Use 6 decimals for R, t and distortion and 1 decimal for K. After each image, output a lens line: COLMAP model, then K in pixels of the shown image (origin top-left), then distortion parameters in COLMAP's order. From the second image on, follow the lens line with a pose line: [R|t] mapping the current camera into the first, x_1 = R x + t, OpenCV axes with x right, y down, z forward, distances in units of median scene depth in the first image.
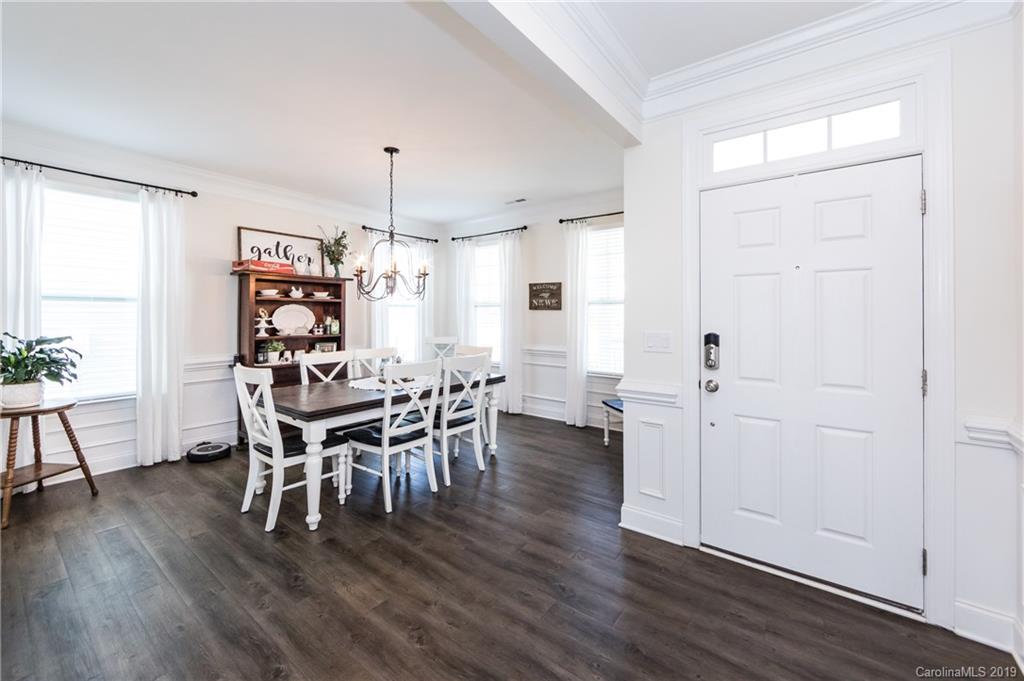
lens RADIAL K [[413.2, 0, 527.7], [0, 413.2, 317.3], [0, 0, 1]] dist [0.004100, -0.000510]
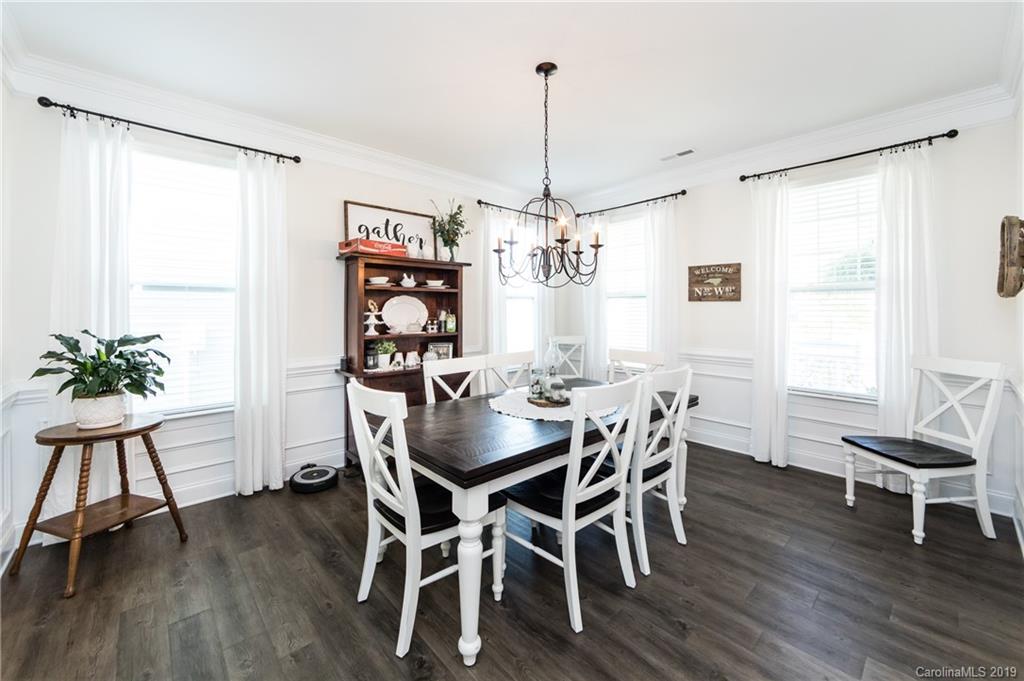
lens RADIAL K [[413.2, 0, 517.4], [0, 413.2, 313.7], [0, 0, 1]] dist [0.004100, -0.000510]
pose [[0.981221, -0.001319, -0.192881, -0.236723], [0.001571, 0.999998, 0.001152, 0.004919], [0.192879, -0.001433, 0.981222, 0.301740]]
